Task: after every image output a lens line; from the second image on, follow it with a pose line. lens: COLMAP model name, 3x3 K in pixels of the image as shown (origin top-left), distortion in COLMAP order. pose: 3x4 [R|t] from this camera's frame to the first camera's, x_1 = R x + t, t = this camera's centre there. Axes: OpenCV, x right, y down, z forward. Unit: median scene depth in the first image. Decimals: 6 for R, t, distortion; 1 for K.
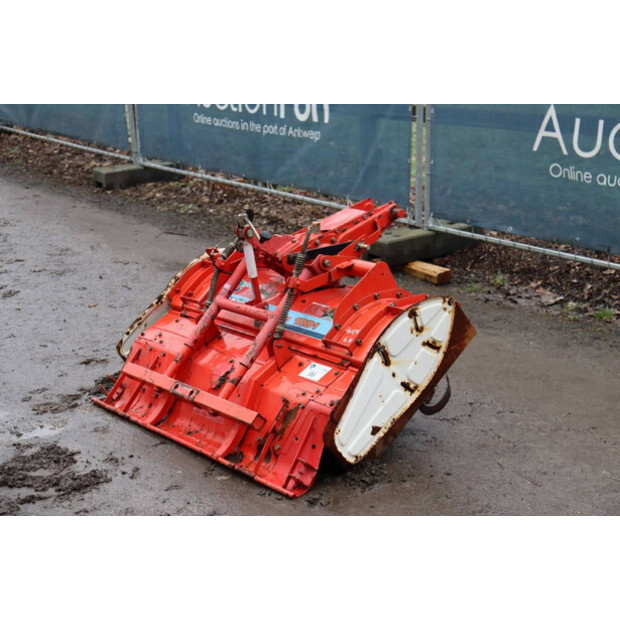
lens RADIAL K [[1184.5, 0, 310.0], [0, 1184.5, 310.0], [0, 0, 1]] dist [0.265460, 0.328910]
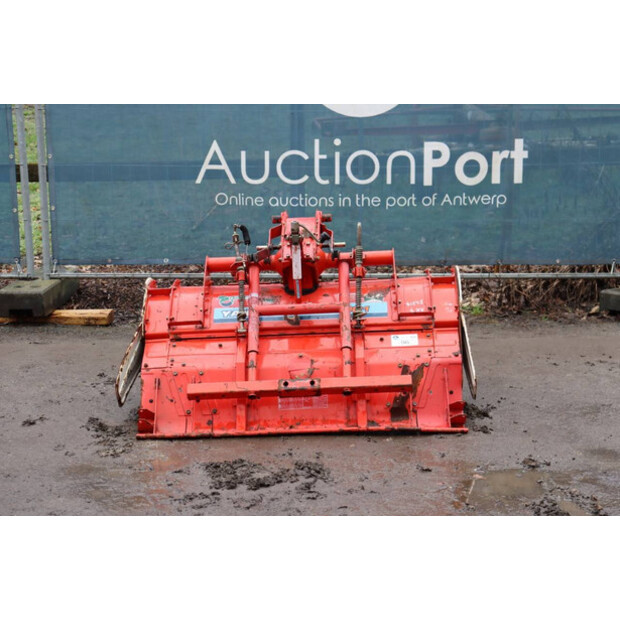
lens RADIAL K [[1427.3, 0, 310.0], [0, 1427.3, 310.0], [0, 0, 1]] dist [0.334692, 0.222484]
pose [[0.631701, -0.127684, 0.764625, -1.129385], [0.203484, 0.979067, -0.004616, 0.010153], [-0.748030, 0.158505, 0.644459, 0.150655]]
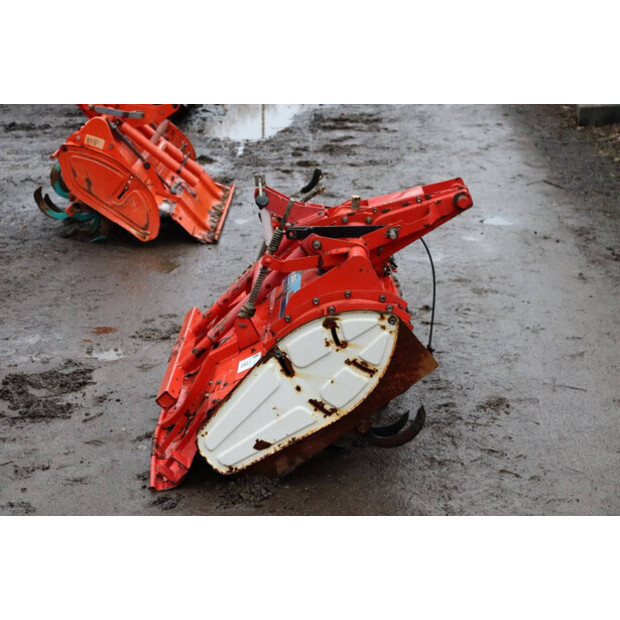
lens RADIAL K [[1184.5, 0, 310.0], [0, 1184.5, 310.0], [0, 0, 1]] dist [0.265460, 0.328910]
pose [[0.789651, 0.220688, -0.572494, 0.535357], [-0.177371, 0.975342, 0.131328, -0.110011], [0.587360, -0.002159, 0.809323, 0.308814]]
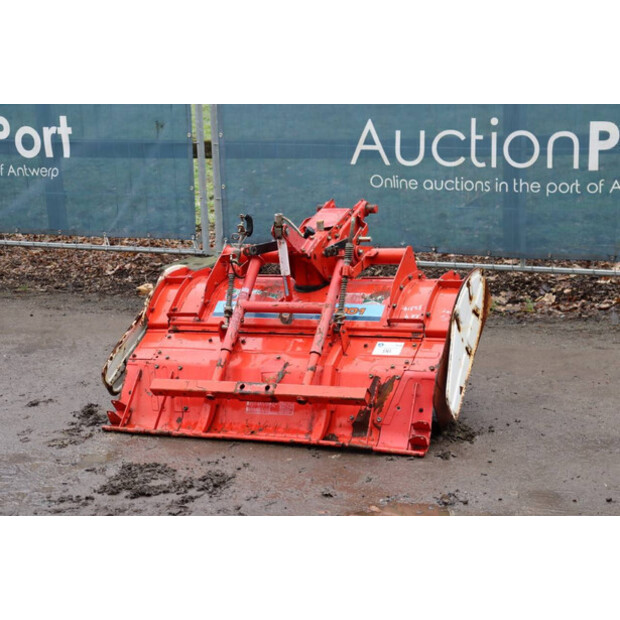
lens RADIAL K [[1427.3, 0, 310.0], [0, 1427.3, 310.0], [0, 0, 1]] dist [0.334692, 0.222484]
pose [[0.881516, -0.101493, 0.461118, -0.646952], [0.137124, 0.989561, -0.044336, 0.064787], [-0.451804, 0.102313, 0.886231, -0.116226]]
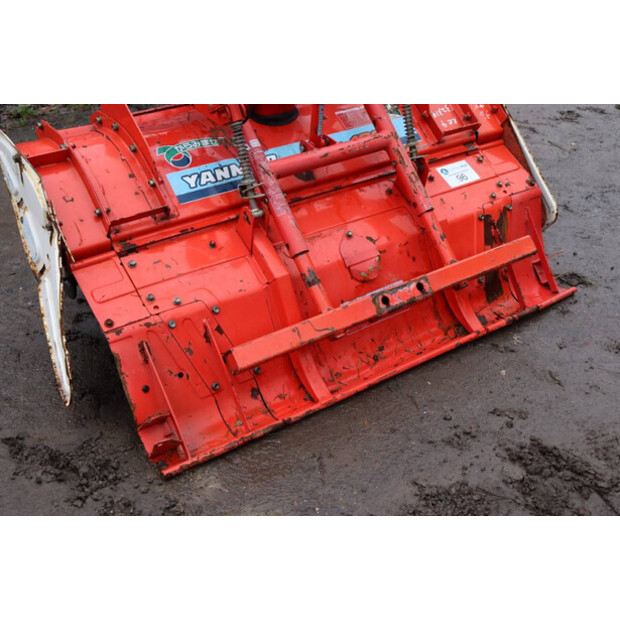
lens RADIAL K [[776.7, 0, 310.0], [0, 776.7, 310.0], [0, 0, 1]] dist [-0.004810, 0.055180]
pose [[0.050503, -0.497070, 0.866239, -0.489726], [0.243468, 0.847306, 0.472012, -0.137992], [-0.968593, 0.187064, 0.163813, 1.022337]]
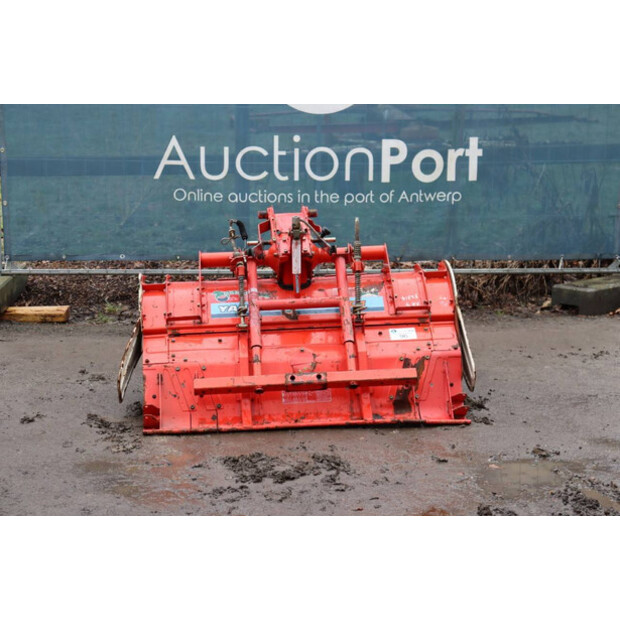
lens RADIAL K [[1427.3, 0, 310.0], [0, 1427.3, 310.0], [0, 0, 1]] dist [0.334692, 0.222484]
pose [[0.548370, -0.131286, 0.825866, -1.223845], [0.207765, 0.978022, 0.017520, -0.015922], [-0.810015, 0.161978, 0.563595, 0.260422]]
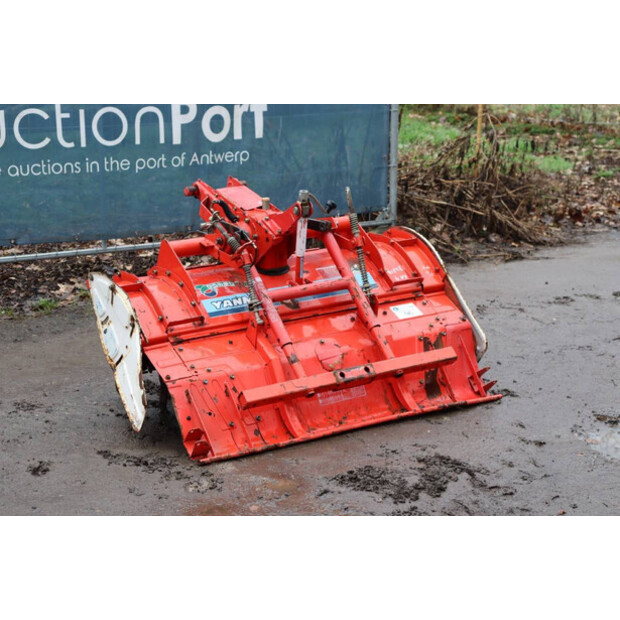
lens RADIAL K [[1427.3, 0, 310.0], [0, 1427.3, 310.0], [0, 0, 1]] dist [0.334692, 0.222484]
pose [[0.089186, -0.200437, 0.975639, -1.276439], [0.264783, 0.949066, 0.170773, -0.195224], [-0.960175, 0.243101, 0.137716, 0.899018]]
